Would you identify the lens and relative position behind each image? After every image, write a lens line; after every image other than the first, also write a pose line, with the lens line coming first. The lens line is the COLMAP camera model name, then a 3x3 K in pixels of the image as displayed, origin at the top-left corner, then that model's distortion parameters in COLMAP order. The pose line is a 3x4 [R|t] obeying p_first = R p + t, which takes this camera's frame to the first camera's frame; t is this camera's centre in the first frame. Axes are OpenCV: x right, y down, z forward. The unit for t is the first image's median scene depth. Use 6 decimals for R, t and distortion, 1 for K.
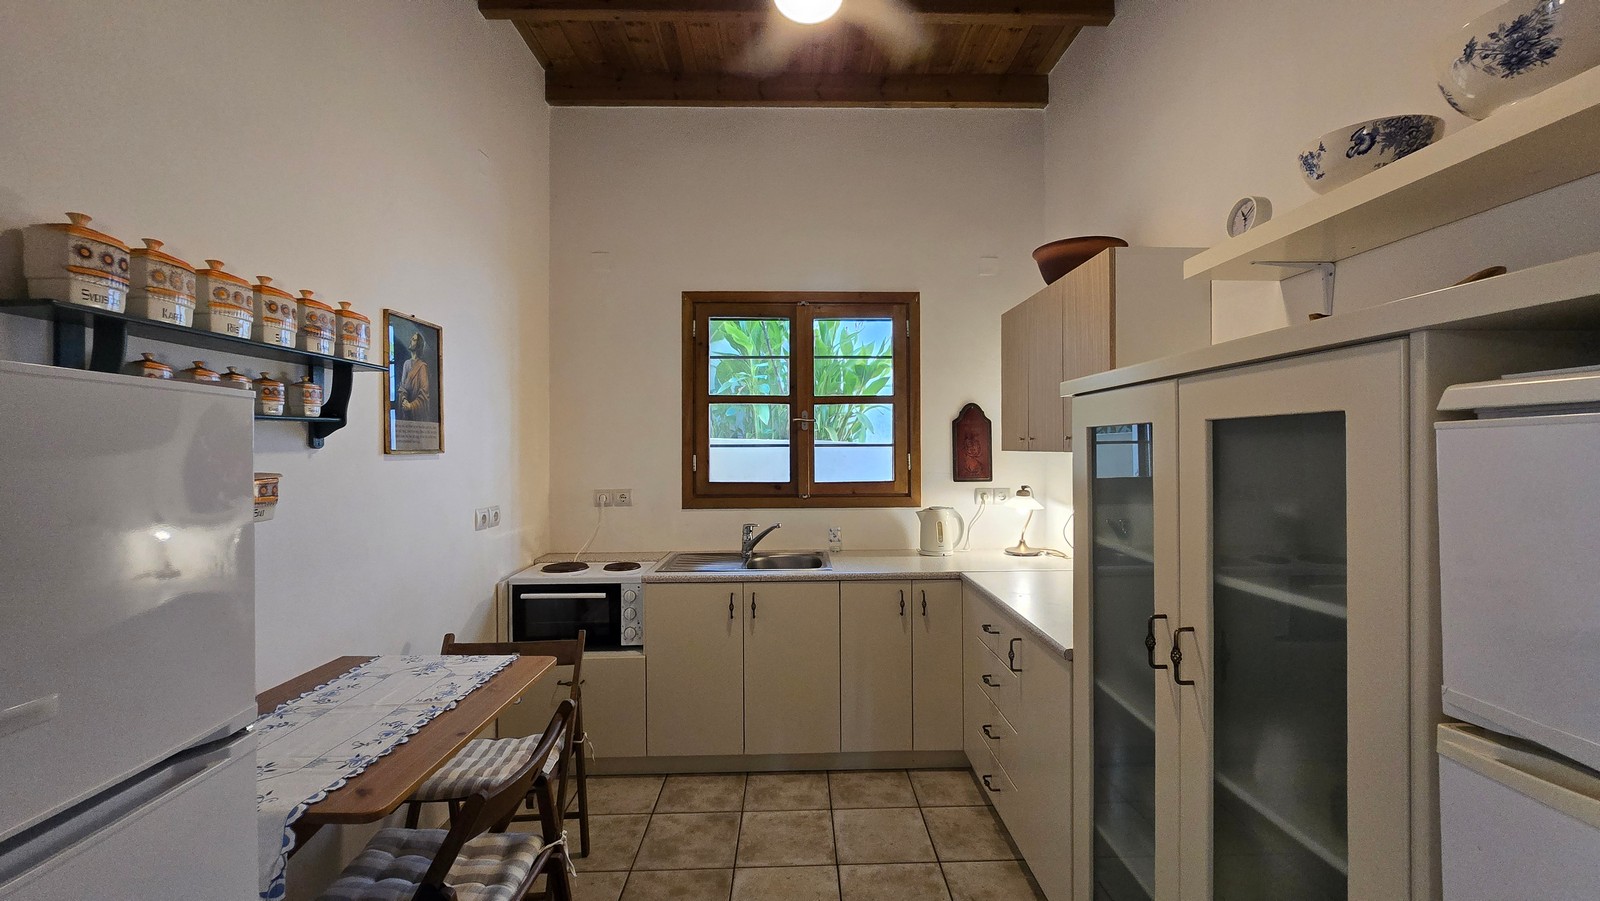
lens RADIAL K [[653.5, 0, 813.4], [0, 653.5, 444.8], [0, 0, 1]] dist [-0.010275, 0.002506]
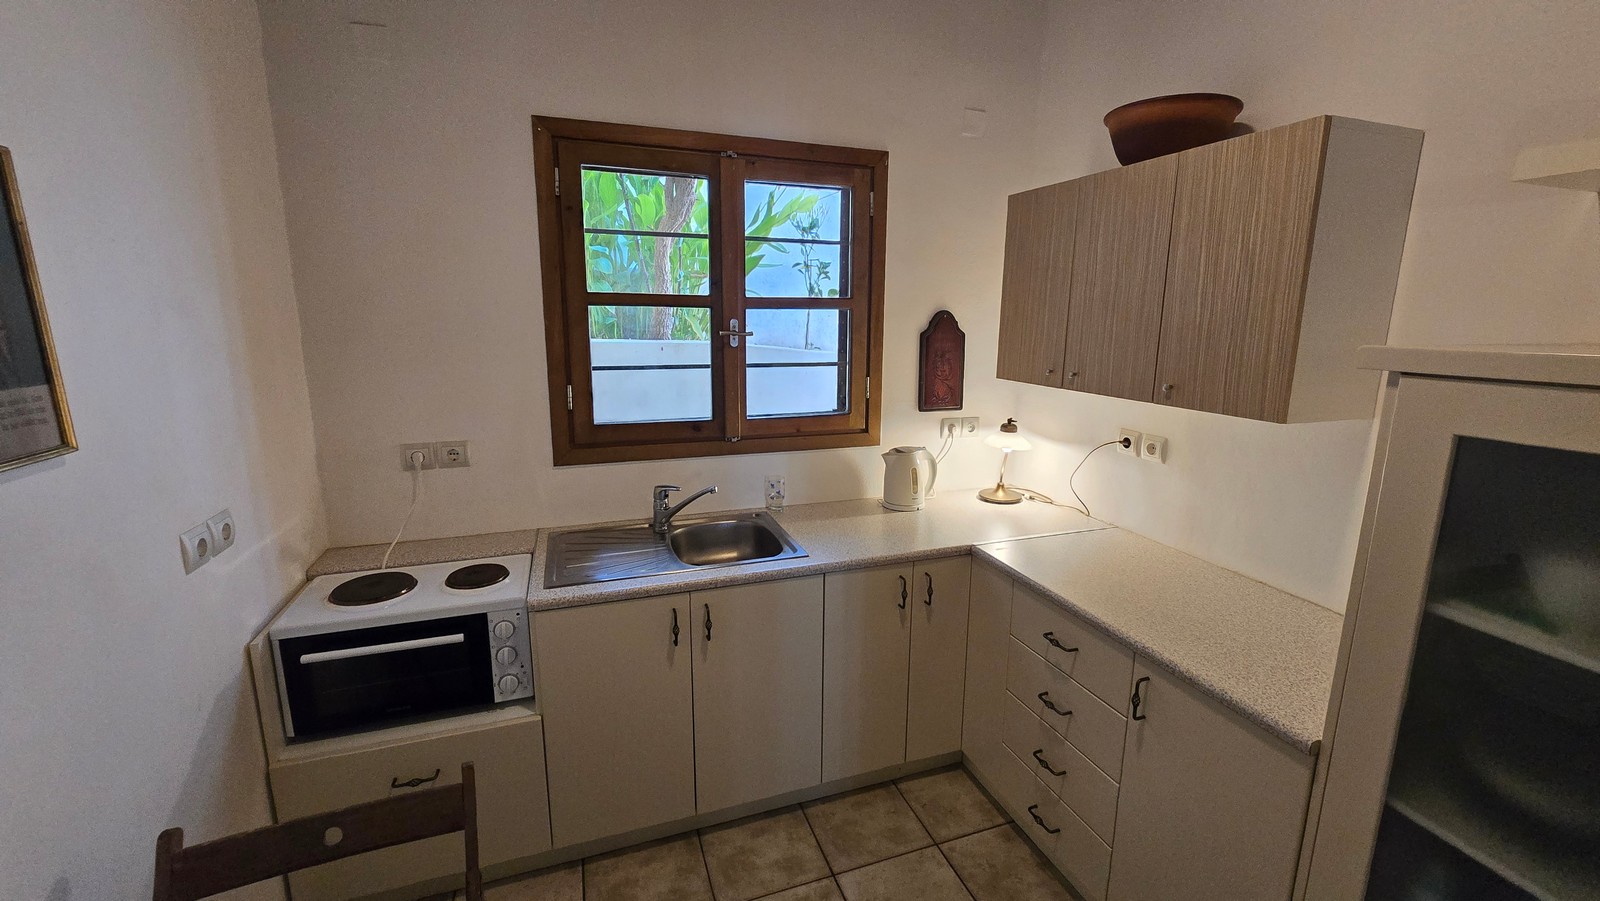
lens RADIAL K [[660.2, 0, 814.3], [0, 660.2, 441.9], [0, 0, 1]] dist [-0.009142, 0.000258]
pose [[0.949465, -0.045195, 0.310602, -0.186917], [-0.017130, 0.980642, 0.195056, -0.073751], [-0.313405, -0.190520, 0.930311, 0.352302]]
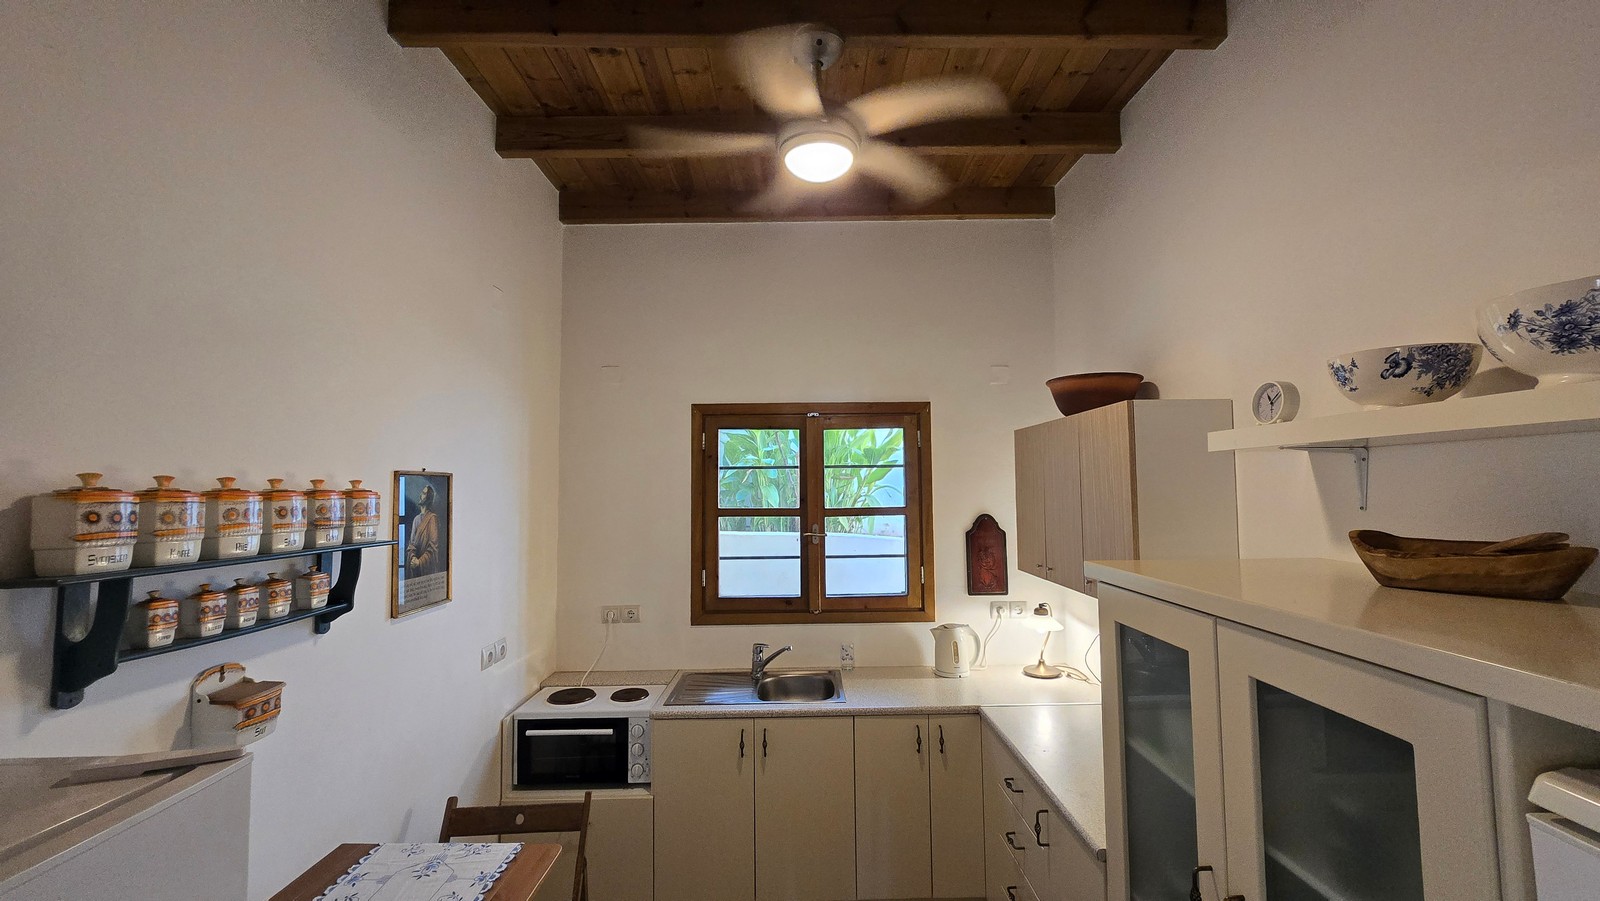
lens RADIAL K [[653.2, 0, 808.2], [0, 653.2, 447.0], [0, 0, 1]] dist [-0.009456, 0.000774]
pose [[0.999830, -0.007025, -0.017074, -0.007901], [0.006005, 0.998234, -0.059096, -0.131246], [0.017459, 0.058983, 0.998106, 0.011418]]
